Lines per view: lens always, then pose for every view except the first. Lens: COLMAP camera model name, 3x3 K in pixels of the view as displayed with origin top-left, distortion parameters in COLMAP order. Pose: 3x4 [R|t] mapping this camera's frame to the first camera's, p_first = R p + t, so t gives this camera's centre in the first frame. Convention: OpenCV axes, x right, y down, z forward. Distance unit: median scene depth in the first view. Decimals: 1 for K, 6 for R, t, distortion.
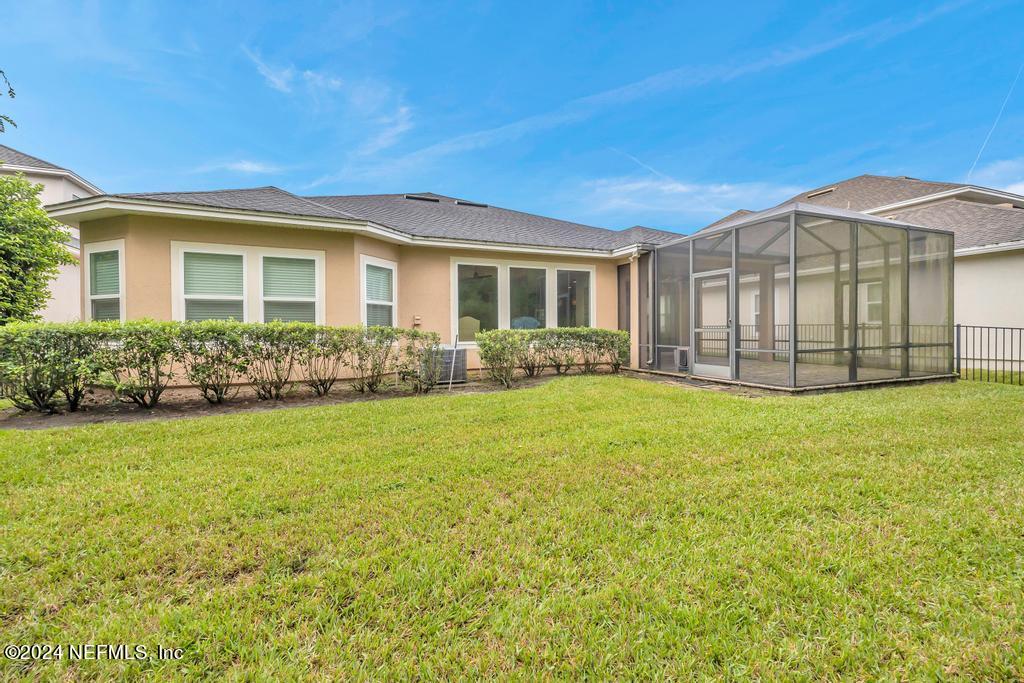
lens RADIAL K [[426.6, 0, 512.0], [0, 426.6, 341.5], [0, 0, 1]] dist [0.002203, -0.000252]
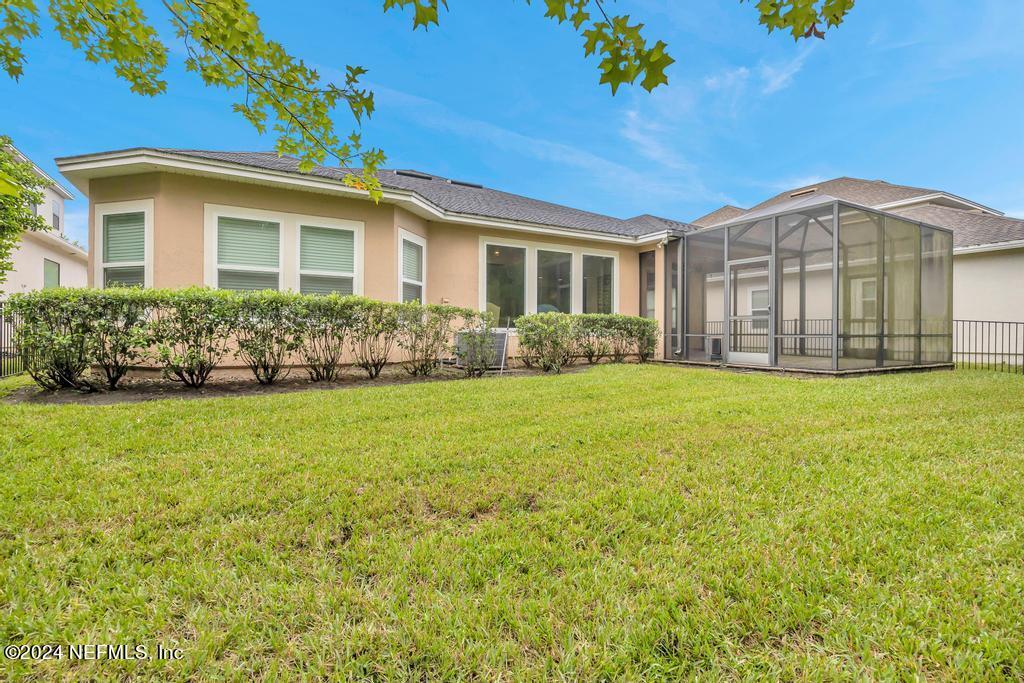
lens RADIAL K [[480.4, 0, 512.0], [0, 480.4, 341.5], [0, 0, 1]] dist [-0.023003, 0.000732]
pose [[0.992729, 0.008266, 0.120085, -0.219357], [-0.007079, 0.999922, -0.010313, 0.045354], [-0.120161, 0.009388, 0.992710, -0.043444]]
